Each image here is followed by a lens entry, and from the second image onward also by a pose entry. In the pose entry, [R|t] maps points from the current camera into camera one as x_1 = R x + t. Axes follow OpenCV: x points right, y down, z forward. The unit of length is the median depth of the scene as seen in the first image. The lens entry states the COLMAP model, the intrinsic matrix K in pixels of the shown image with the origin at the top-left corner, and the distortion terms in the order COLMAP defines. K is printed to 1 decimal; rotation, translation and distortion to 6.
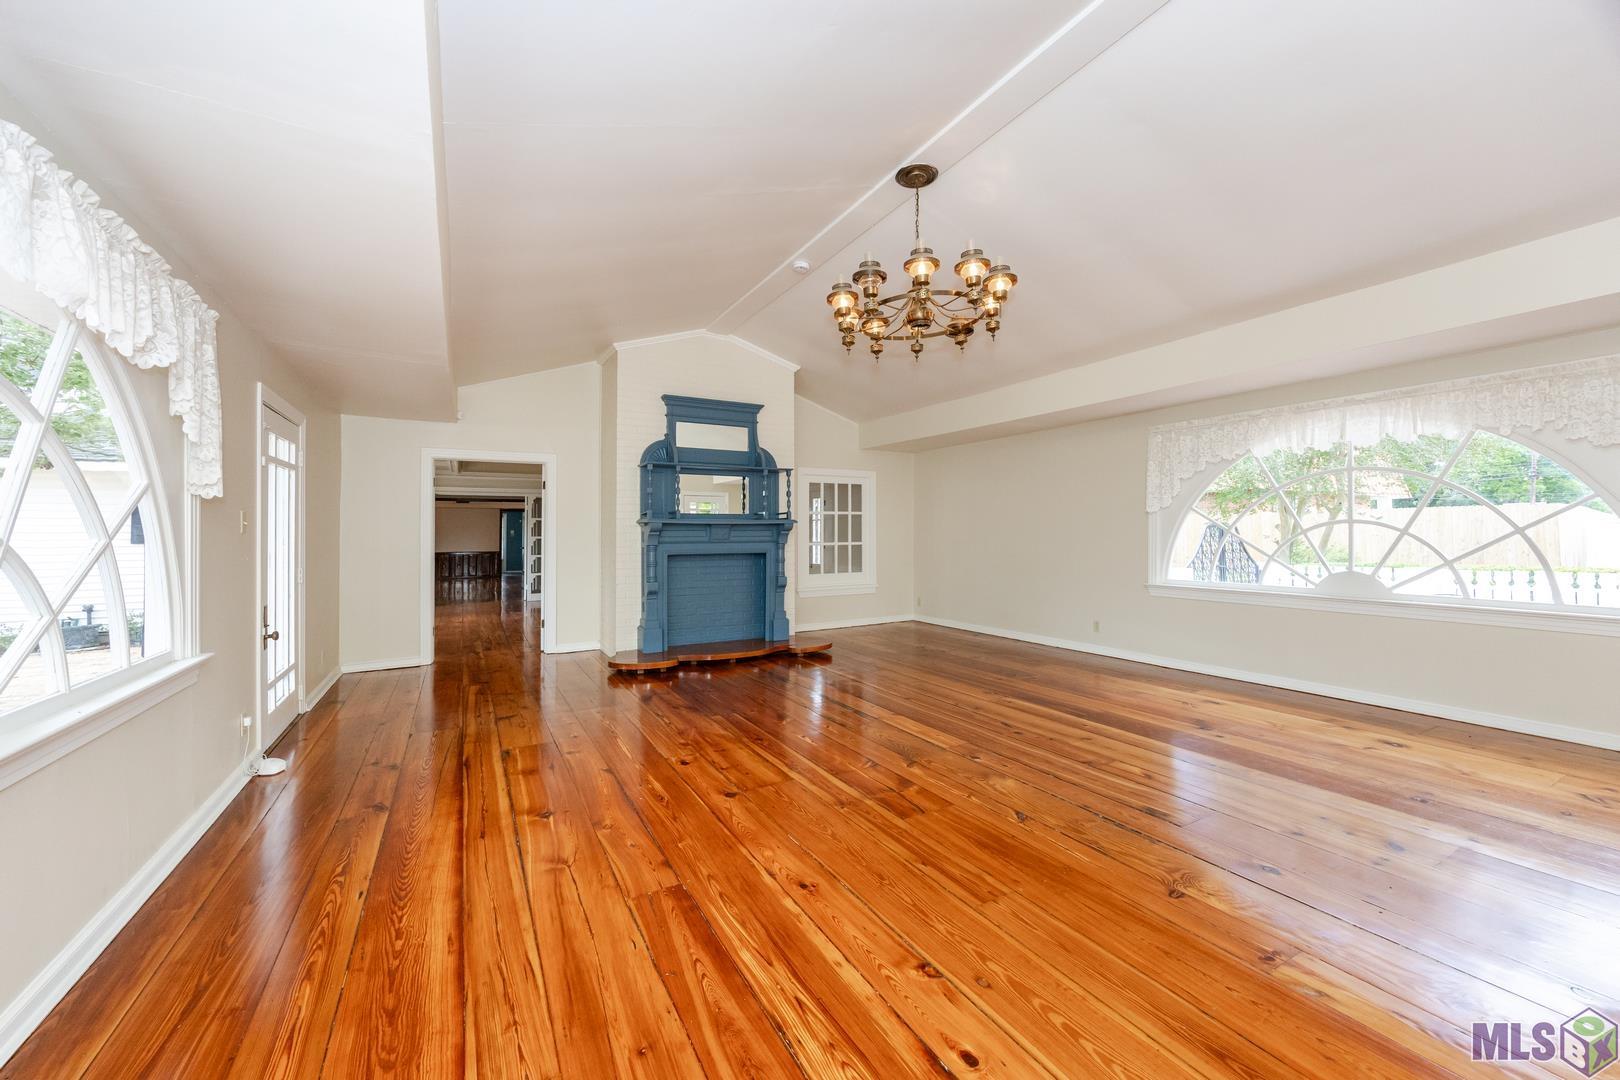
lens RADIAL K [[625.4, 0, 816.4], [0, 625.4, 540.5], [0, 0, 1]] dist [0.000275, 0.000091]
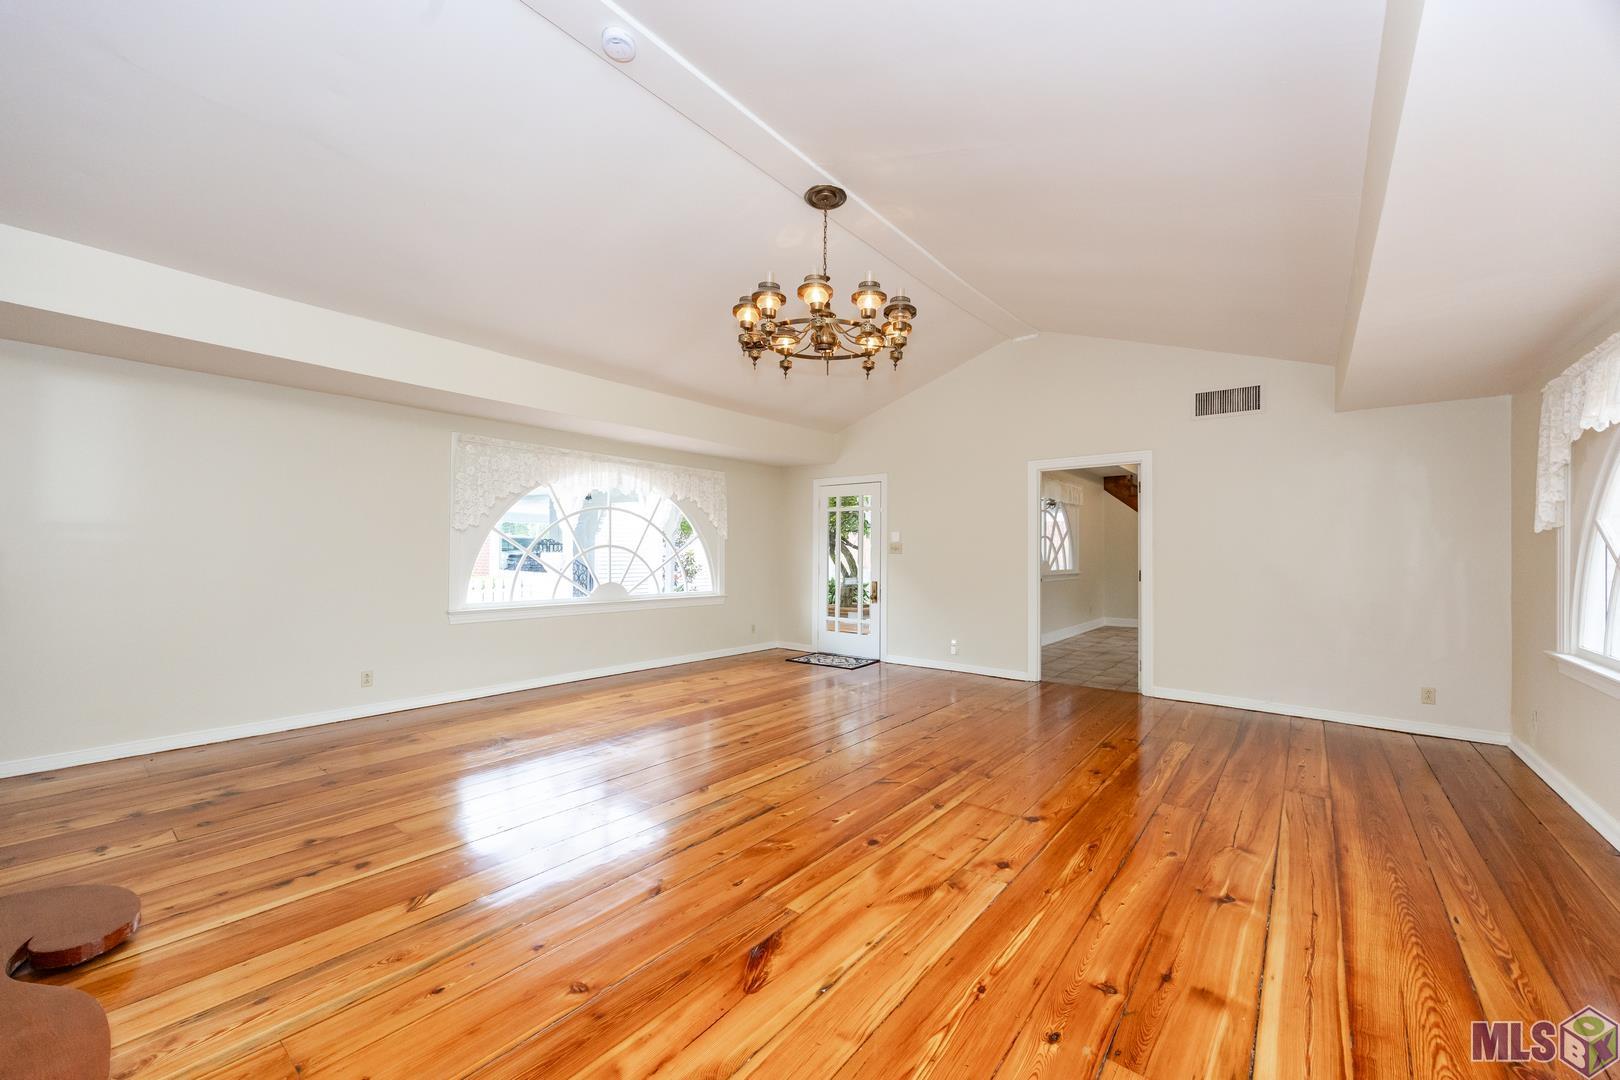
lens RADIAL K [[625.4, 0, 817.5], [0, 625.4, 546.6], [0, 0, 1]] dist [0.000275, 0.000091]
pose [[-0.377527, 0.015161, 0.925875, -0.889180], [0.005546, 0.999885, -0.014111, -0.010343], [-0.925982, -0.000192, -0.377567, 1.613944]]
